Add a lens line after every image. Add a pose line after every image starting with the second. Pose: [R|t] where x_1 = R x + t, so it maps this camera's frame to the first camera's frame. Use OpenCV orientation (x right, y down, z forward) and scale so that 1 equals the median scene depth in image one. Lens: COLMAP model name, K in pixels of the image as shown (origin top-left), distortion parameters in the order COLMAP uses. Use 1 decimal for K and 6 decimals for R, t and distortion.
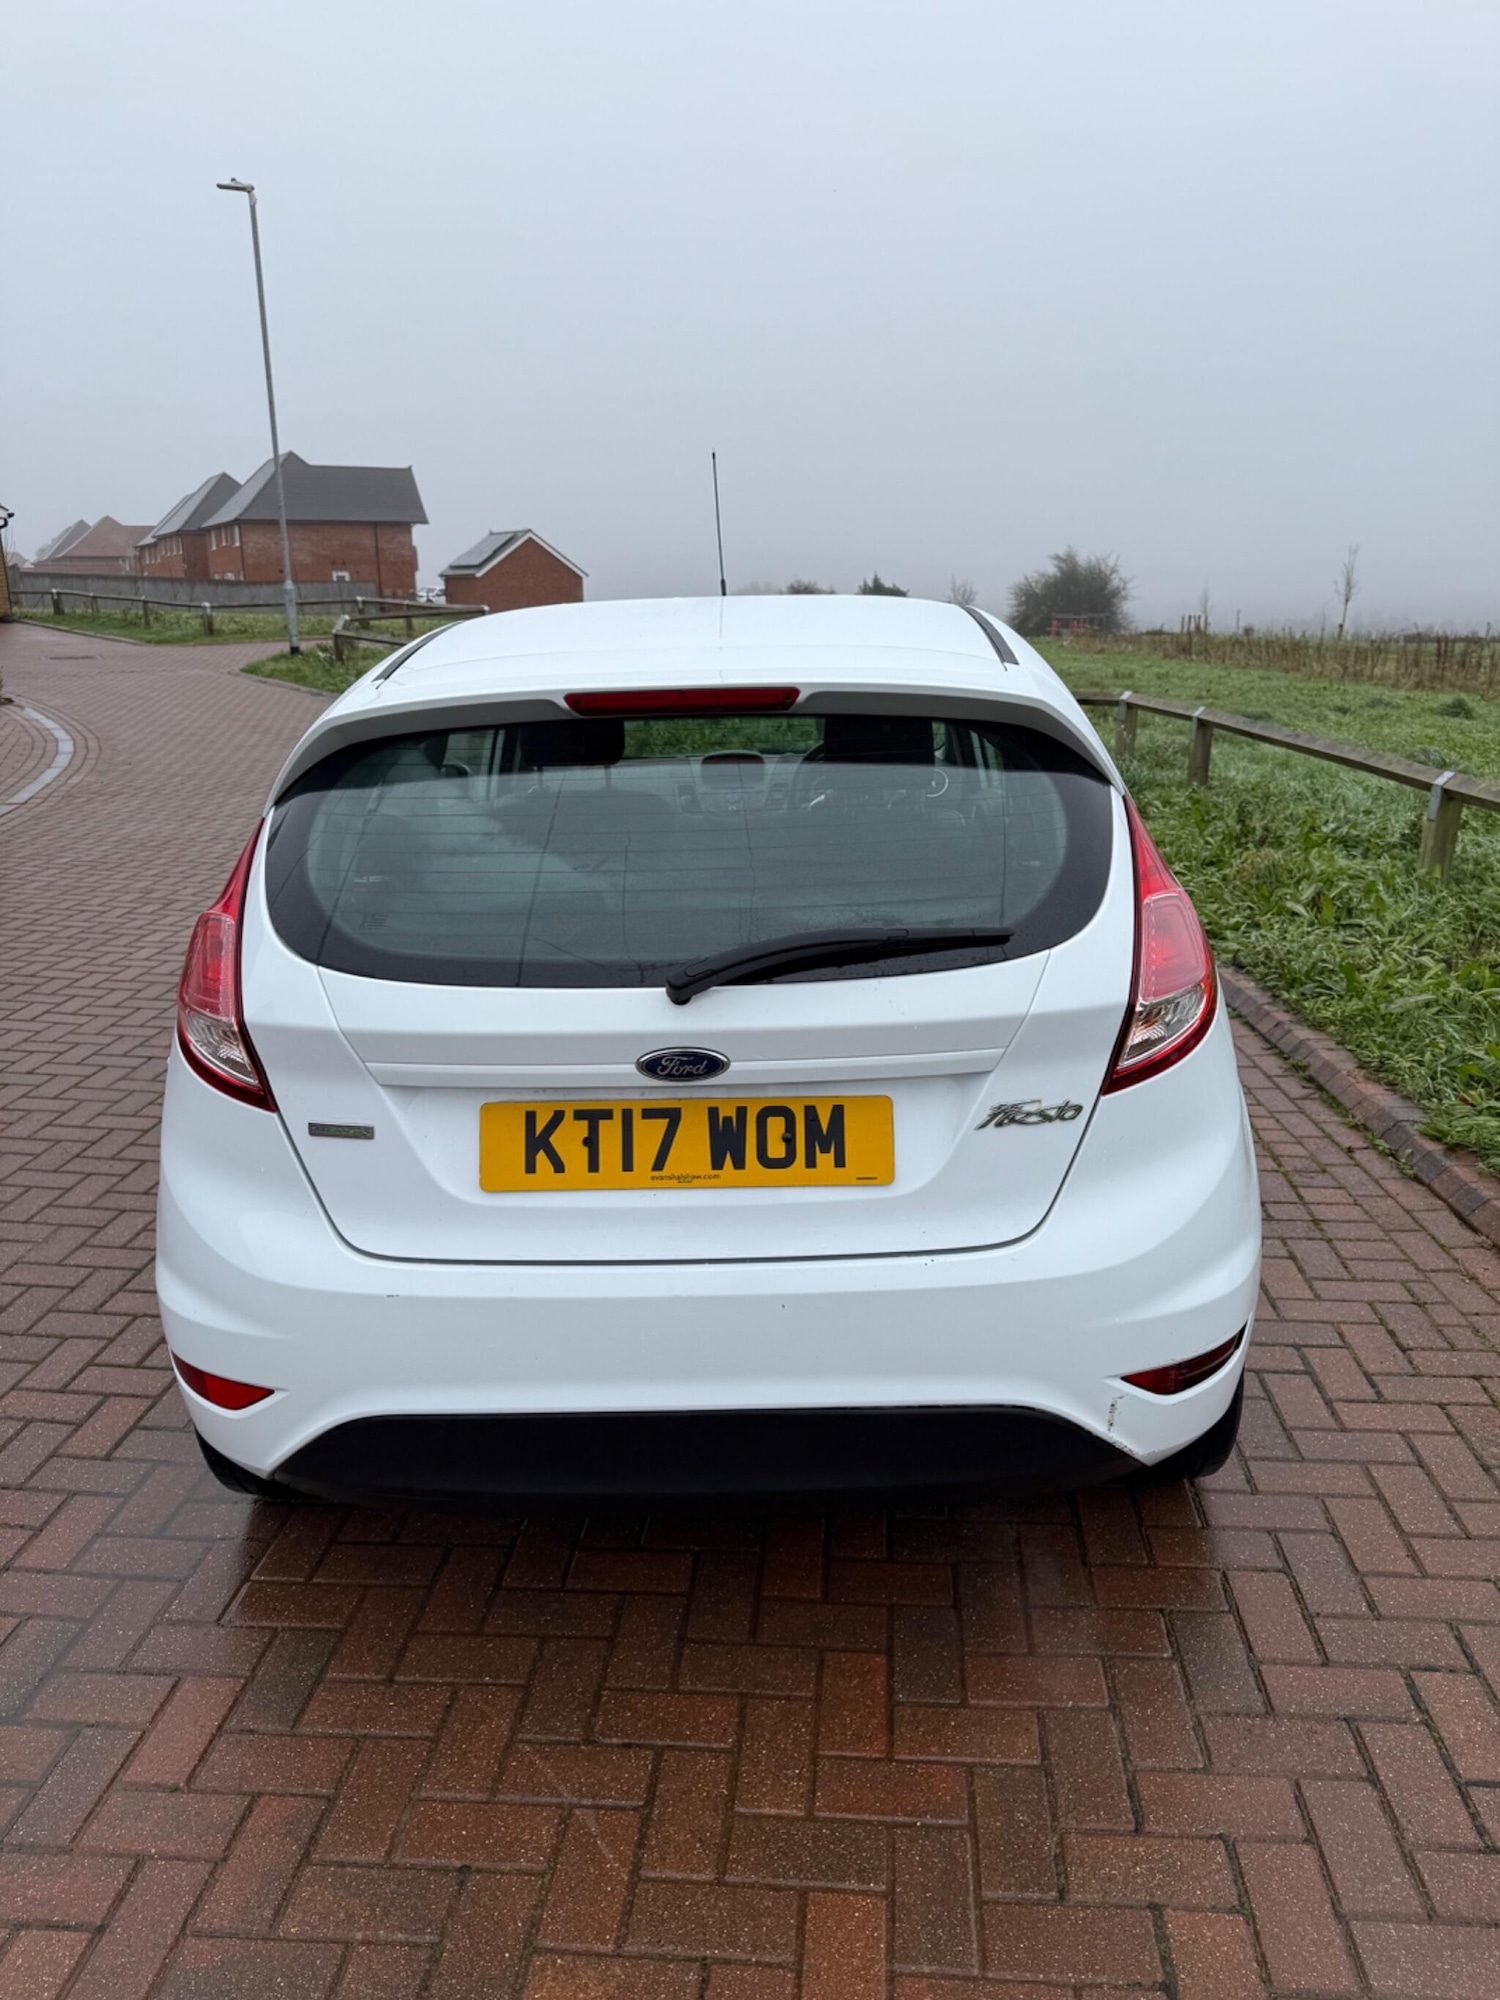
lens RADIAL K [[1427.7, 0, 755.5], [0, 1427.7, 986.9], [0, 0, 1]] dist [0.068986, -0.118888]
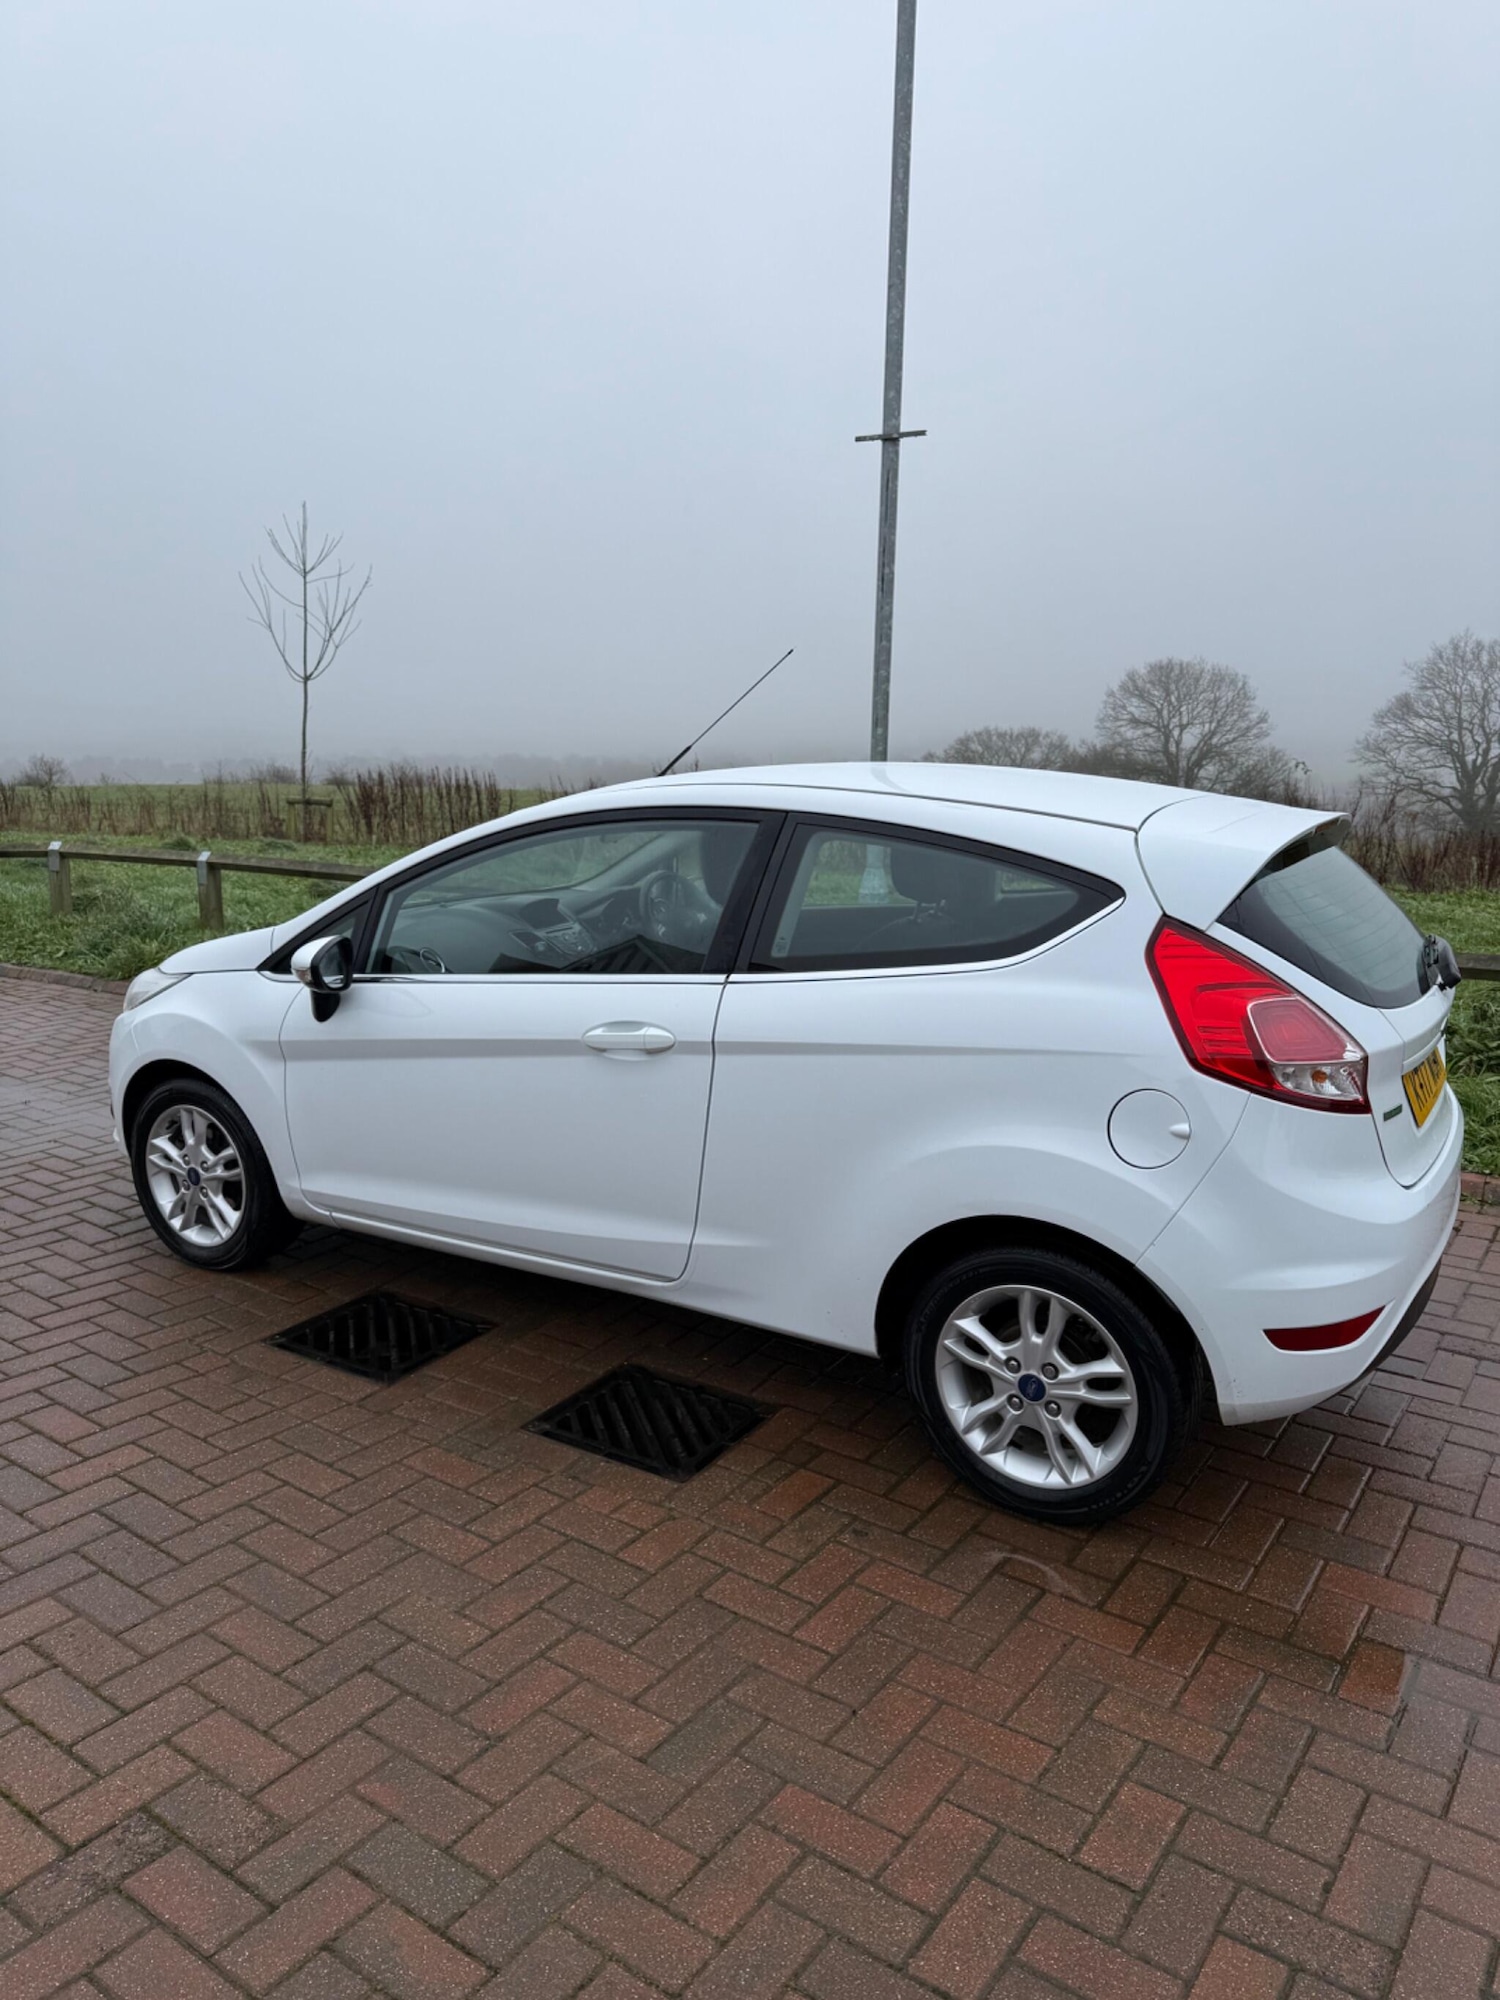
lens RADIAL K [[1421.5, 0, 756.2], [0, 1421.5, 992.4], [0, 0, 1]] dist [0.065395, -0.073218]
pose [[0.499423, -0.139594, 0.855038, -1.909926], [0.215760, 0.975879, 0.033298, -0.219813], [-0.839061, 0.167853, 0.517495, 0.750121]]
